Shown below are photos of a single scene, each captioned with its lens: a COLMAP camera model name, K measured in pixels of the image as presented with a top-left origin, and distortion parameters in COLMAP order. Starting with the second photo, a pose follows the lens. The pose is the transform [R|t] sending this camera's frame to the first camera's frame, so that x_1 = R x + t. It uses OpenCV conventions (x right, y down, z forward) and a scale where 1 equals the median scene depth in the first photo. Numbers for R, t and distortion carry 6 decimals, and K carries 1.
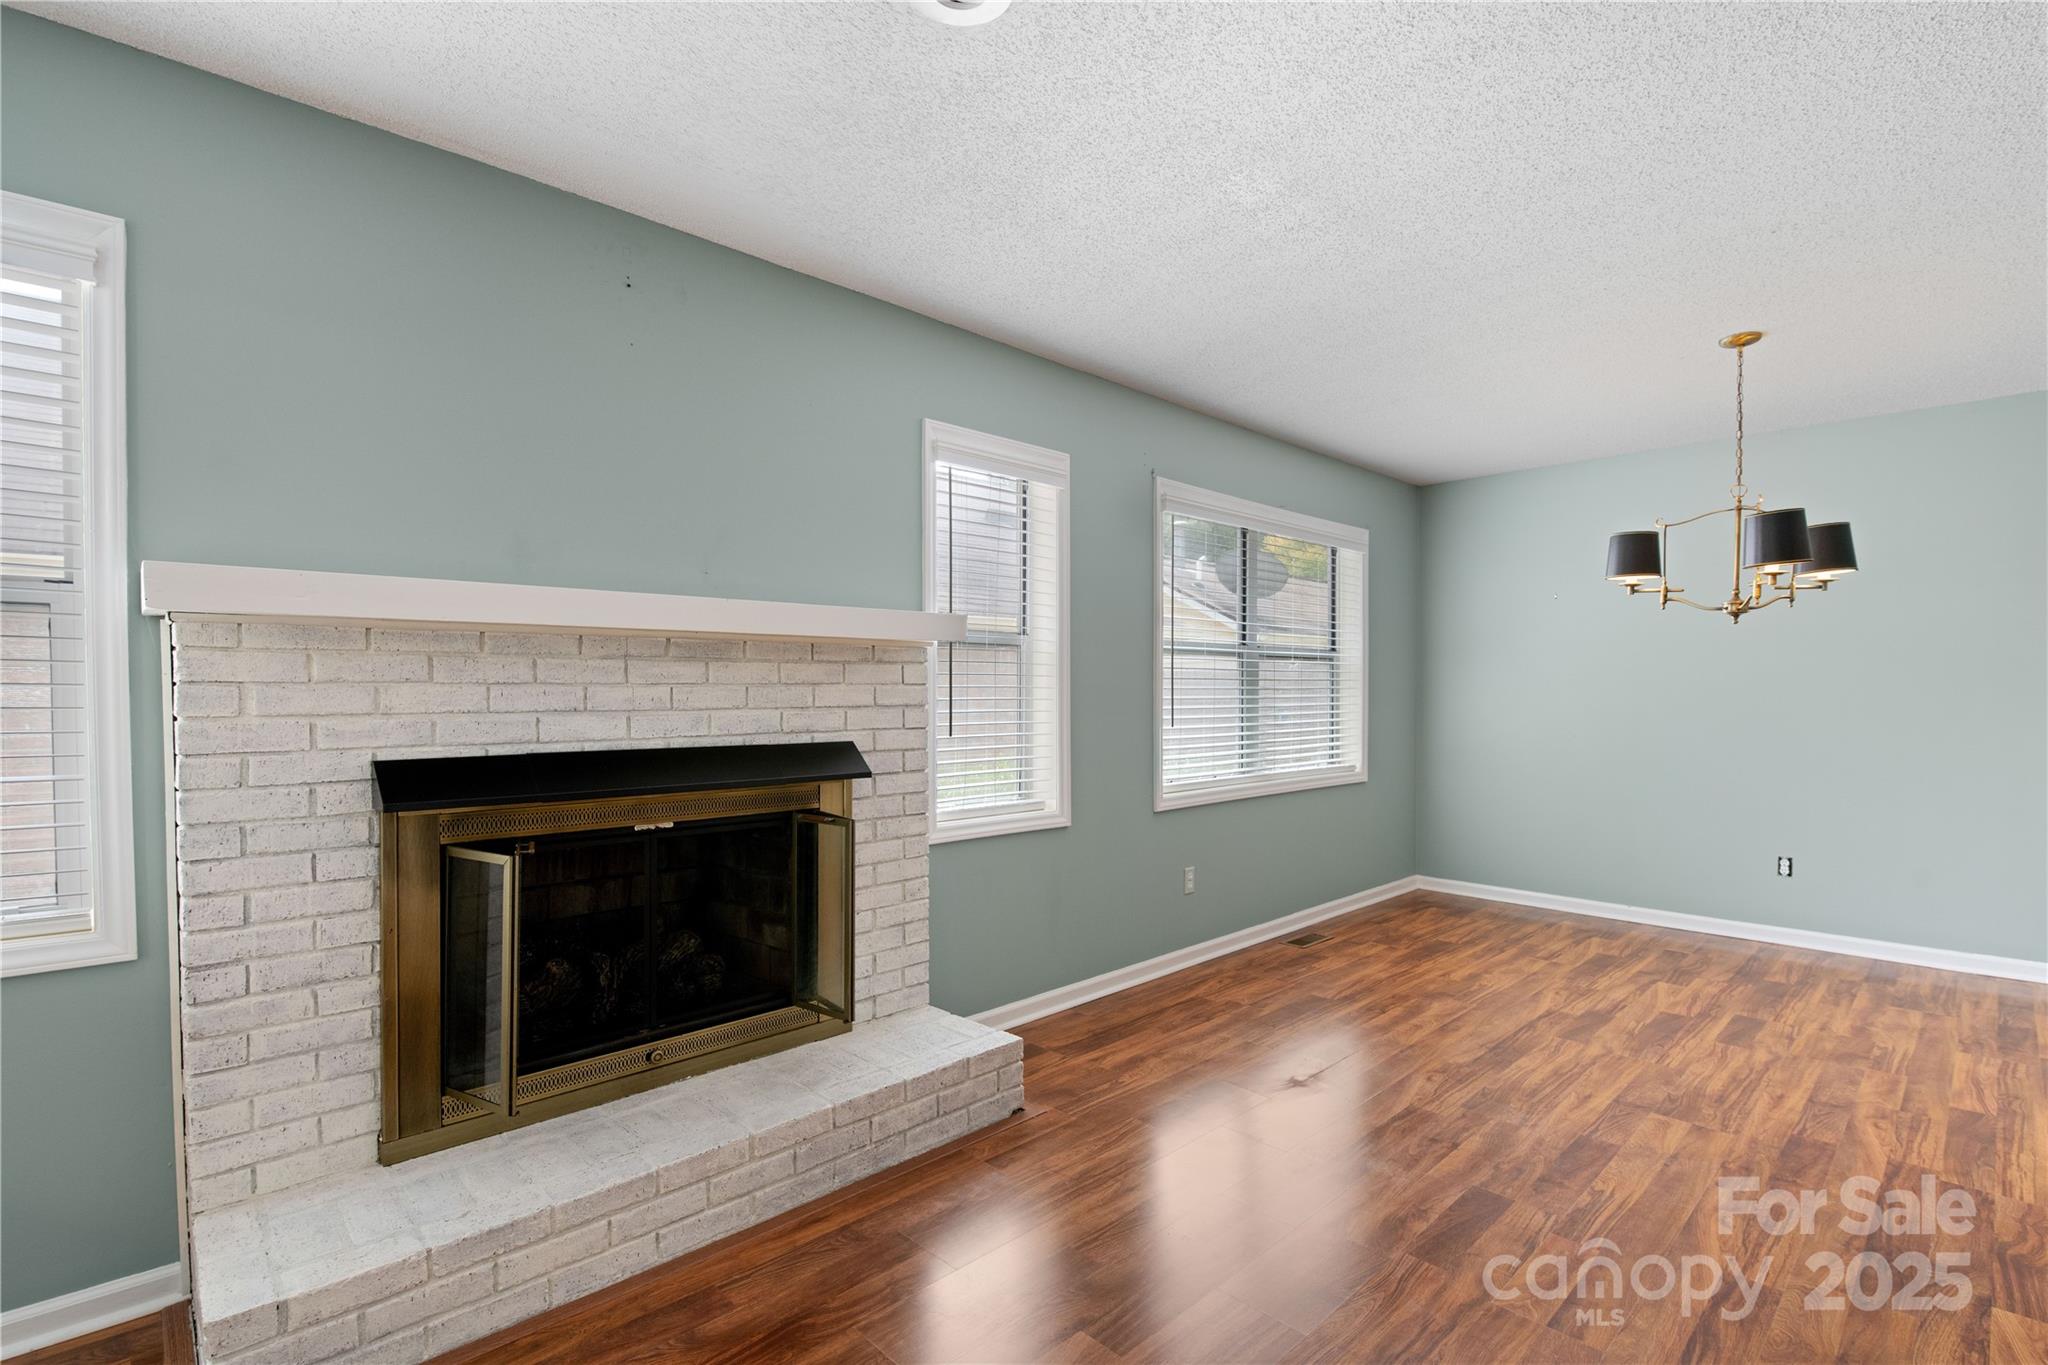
lens RADIAL K [[971.7, 0, 1029.4], [0, 971.7, 706.8], [0, 0, 1]] dist [-0.001170, -0.012352]
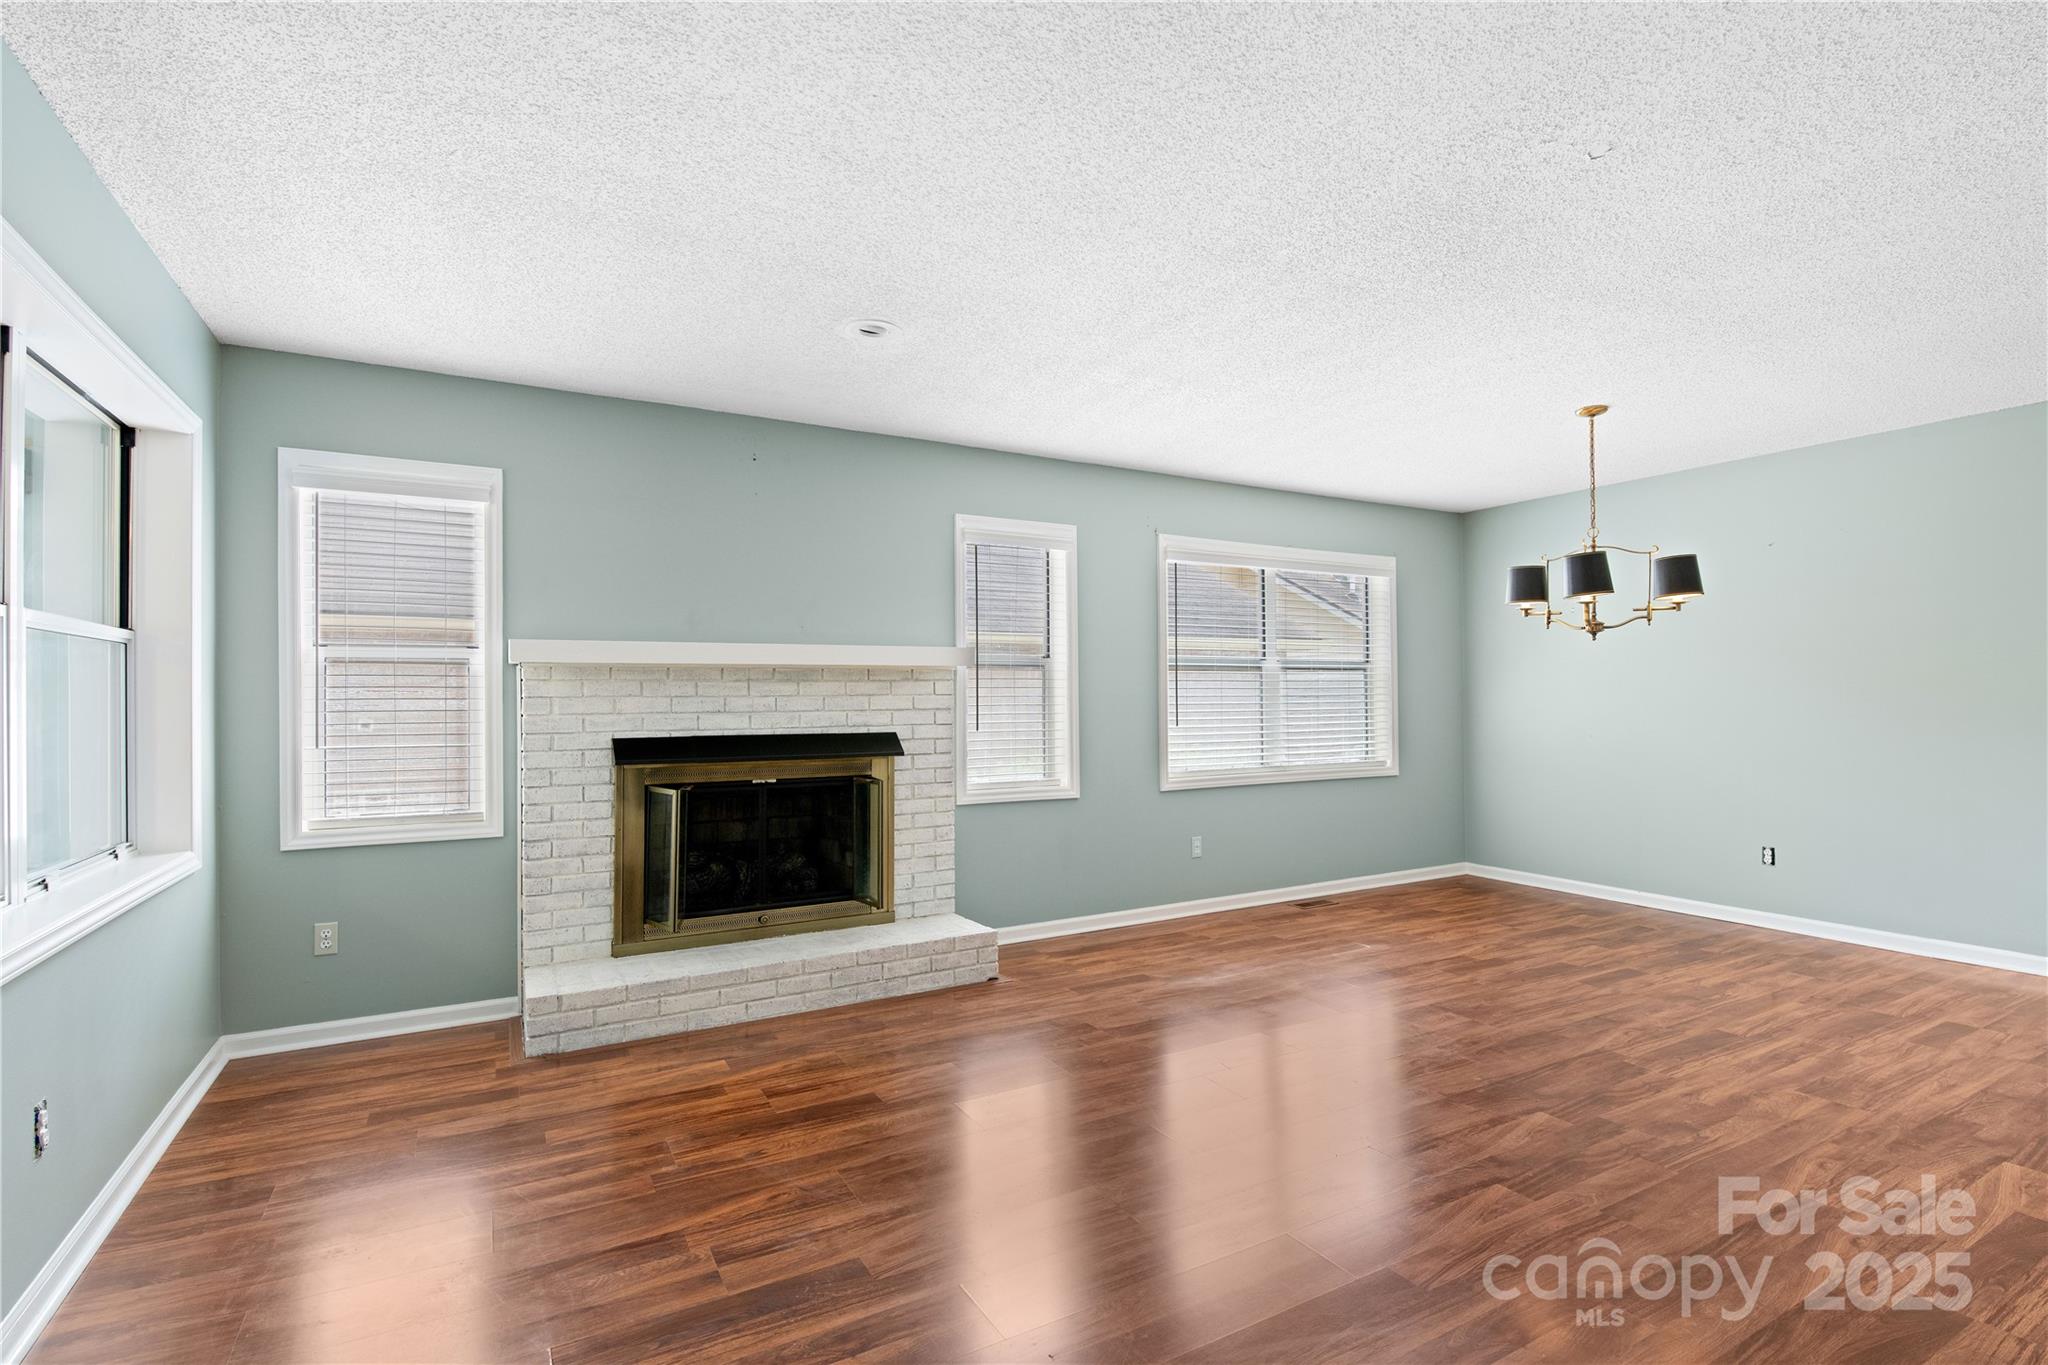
lens RADIAL K [[985.3, 0, 1024.0], [0, 985.3, 682.5], [0, 0, 1]] dist [-0.001108, -0.014127]
pose [[0.967338, -0.010054, -0.253290, 0.443001], [0.001863, 0.999468, -0.032558, 0.008681], [0.253483, 0.031022, 0.966842, -0.494495]]
